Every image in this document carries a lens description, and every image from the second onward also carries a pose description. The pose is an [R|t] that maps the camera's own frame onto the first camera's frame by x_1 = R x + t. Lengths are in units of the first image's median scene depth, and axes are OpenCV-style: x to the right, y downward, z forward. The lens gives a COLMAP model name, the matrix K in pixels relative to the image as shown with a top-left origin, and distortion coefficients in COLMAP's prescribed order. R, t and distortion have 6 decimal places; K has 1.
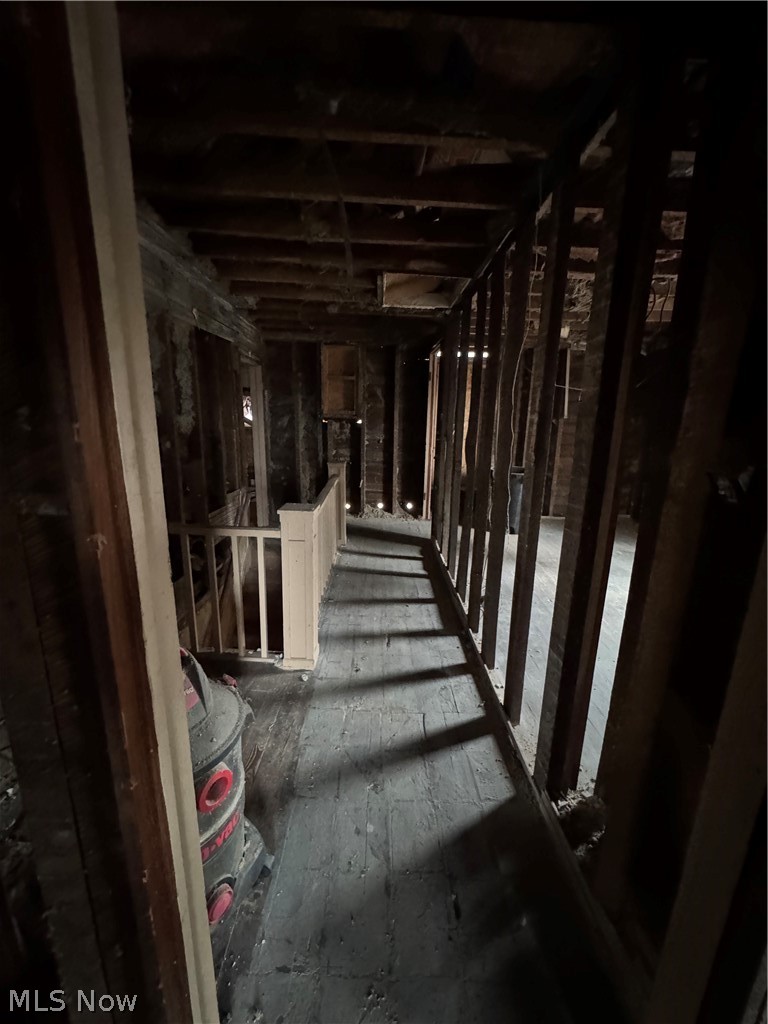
lens RADIAL K [[413.0, 0, 385.6], [0, 413.0, 512.1], [0, 0, 1]] dist [0.000005, -0.000018]
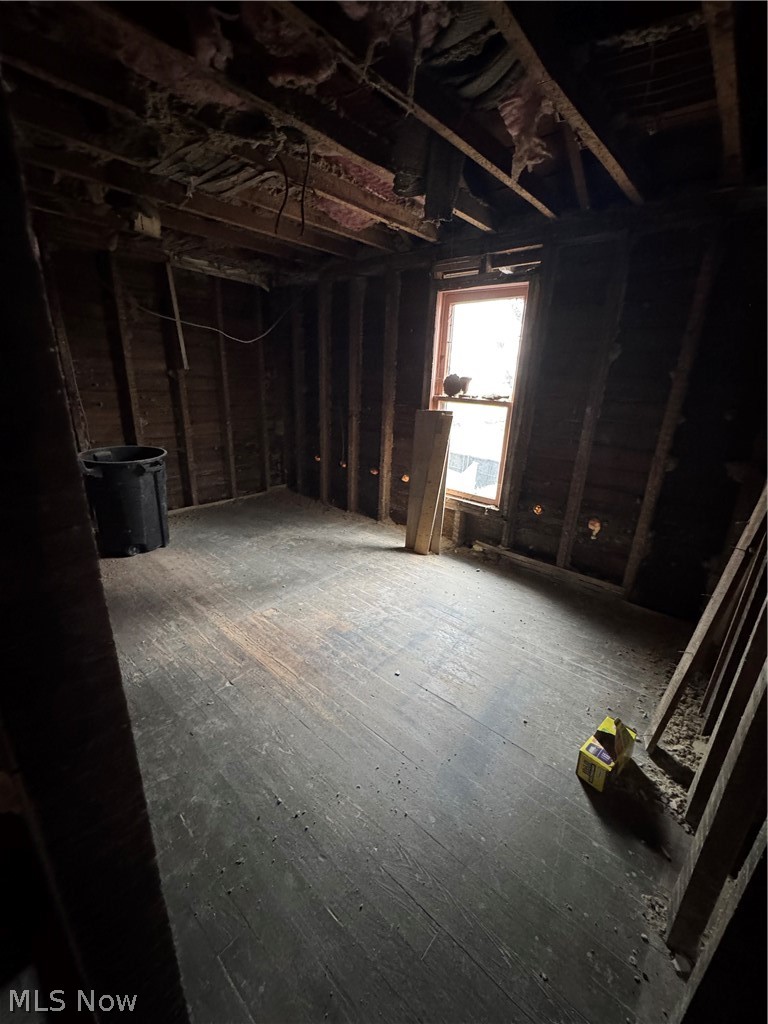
lens RADIAL K [[413.0, 0, 383.5], [0, 413.0, 513.5], [0, 0, 1]] dist [0.000005, -0.000018]
pose [[0.679750, -0.224630, 0.698198, 0.139354], [0.140816, 0.974206, 0.176335, -0.075649], [-0.719799, -0.021546, 0.693848, 0.315911]]
